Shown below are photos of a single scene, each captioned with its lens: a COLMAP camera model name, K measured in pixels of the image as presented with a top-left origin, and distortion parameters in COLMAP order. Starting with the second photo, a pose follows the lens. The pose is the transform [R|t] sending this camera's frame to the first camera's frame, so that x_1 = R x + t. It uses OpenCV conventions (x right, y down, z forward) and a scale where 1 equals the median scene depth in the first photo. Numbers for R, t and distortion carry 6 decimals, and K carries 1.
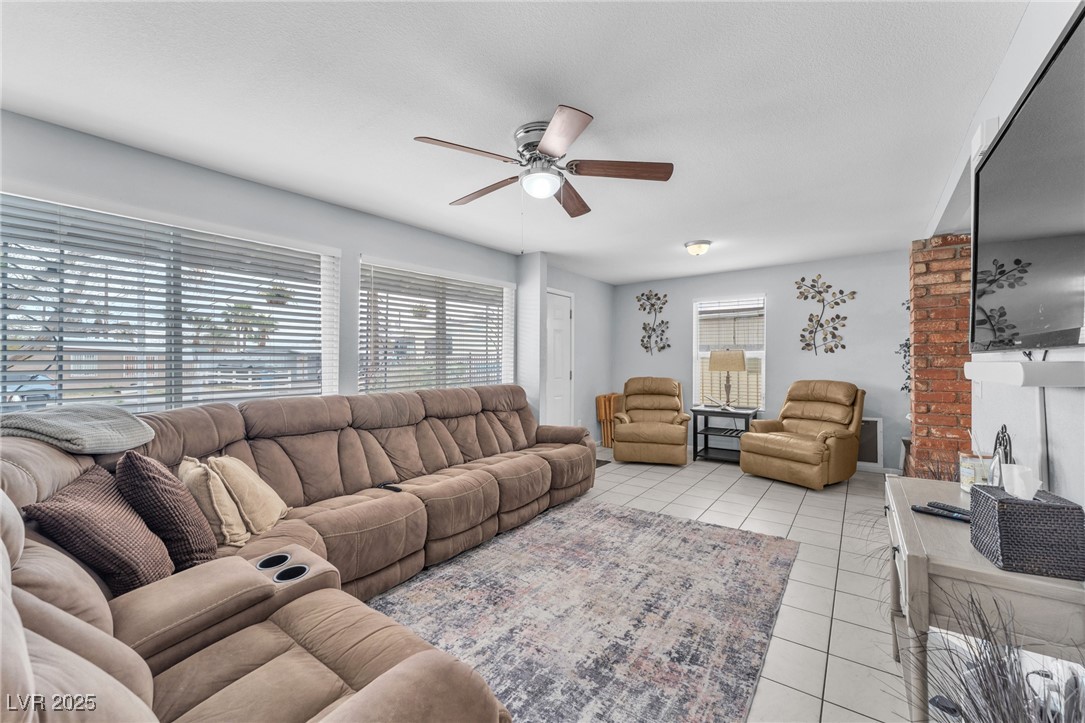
lens RADIAL K [[448.7, 0, 532.7], [0, 448.7, 361.2], [0, 0, 1]] dist [-0.002000, -0.000160]
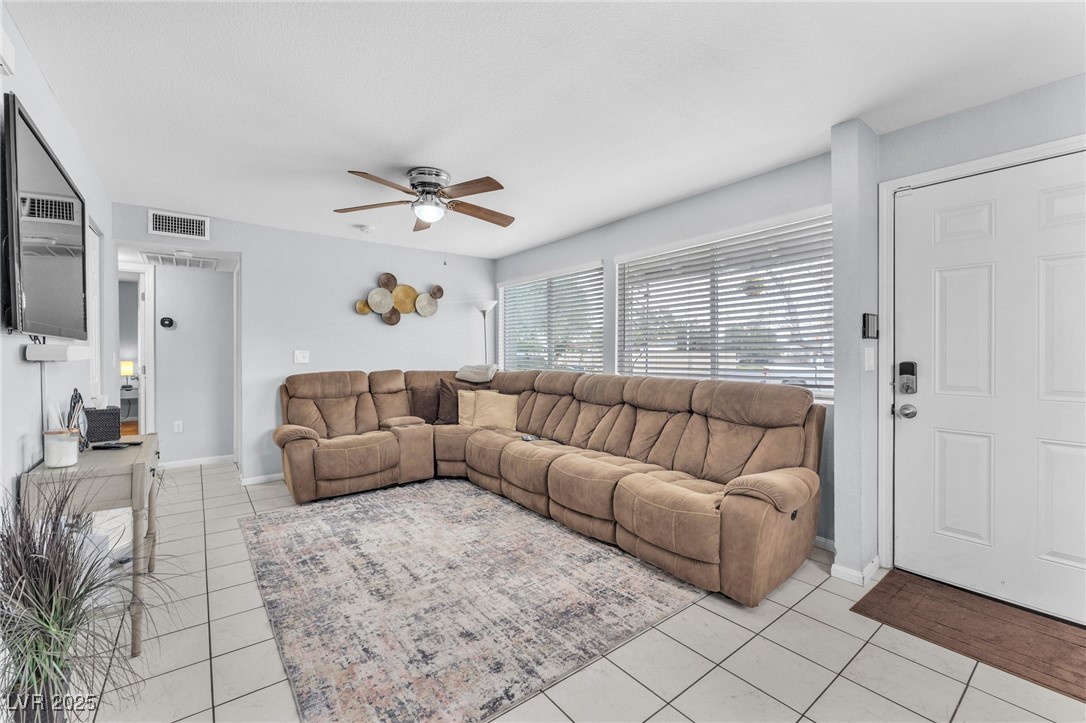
lens RADIAL K [[449.2, 0, 553.5], [0, 449.2, 351.5], [0, 0, 1]] dist [-0.002000, -0.000160]
pose [[-0.260234, 0.004155, -0.965537, 1.087901], [-0.001209, 0.999989, 0.004629, 0.004013], [0.965545, 0.002372, -0.260226, 1.529202]]
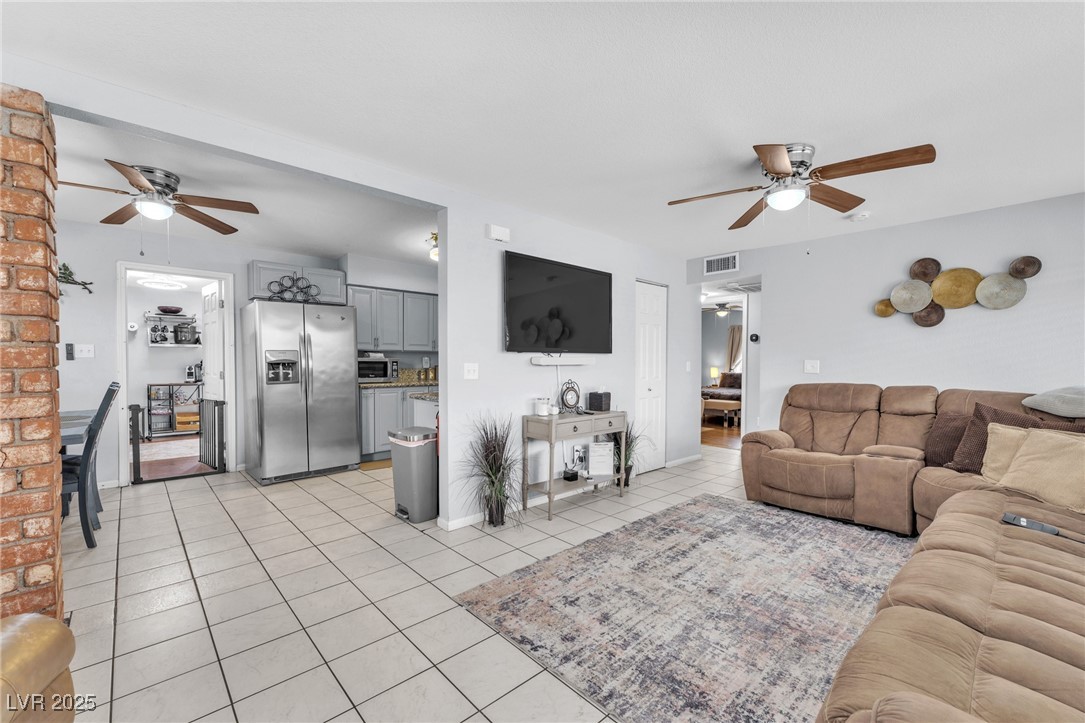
lens RADIAL K [[448.7, 0, 537.6], [0, 448.7, 365.0], [0, 0, 1]] dist [-0.002000, -0.000160]
pose [[-0.981974, -0.003621, 0.188981, 0.374317], [-0.001273, 0.999921, 0.012540, 0.008322], [-0.189011, 0.012073, -0.981901, 2.020863]]
